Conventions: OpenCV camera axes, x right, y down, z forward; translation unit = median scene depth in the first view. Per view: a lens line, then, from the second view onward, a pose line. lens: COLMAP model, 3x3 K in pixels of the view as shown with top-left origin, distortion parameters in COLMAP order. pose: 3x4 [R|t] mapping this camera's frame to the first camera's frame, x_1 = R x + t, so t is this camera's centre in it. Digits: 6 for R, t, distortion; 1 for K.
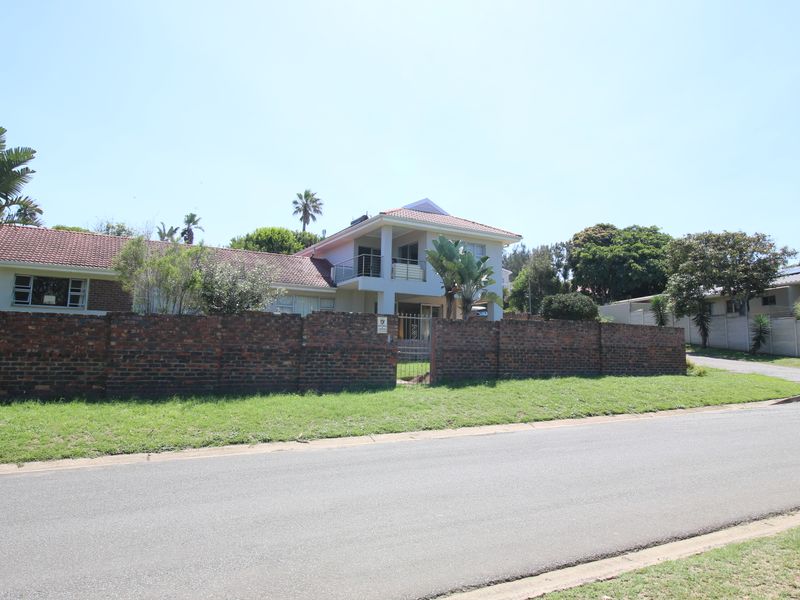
lens RADIAL K [[504.6, 0, 399.2], [0, 504.6, 302.1], [0, 0, 1]] dist [0.005974, -0.003229]
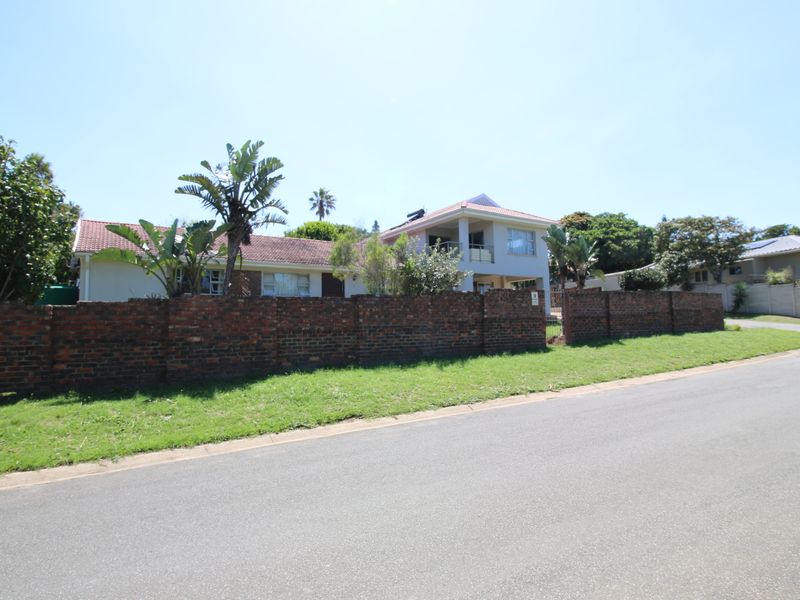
lens RADIAL K [[429.9, 0, 402.0], [0, 429.9, 297.7], [0, 0, 1]] dist [-0.003508, -0.000557]
pose [[0.997444, -0.035158, 0.062203, -0.237319], [0.032938, 0.998796, 0.036367, -0.002796], [-0.063407, -0.034225, 0.997401, -0.012641]]
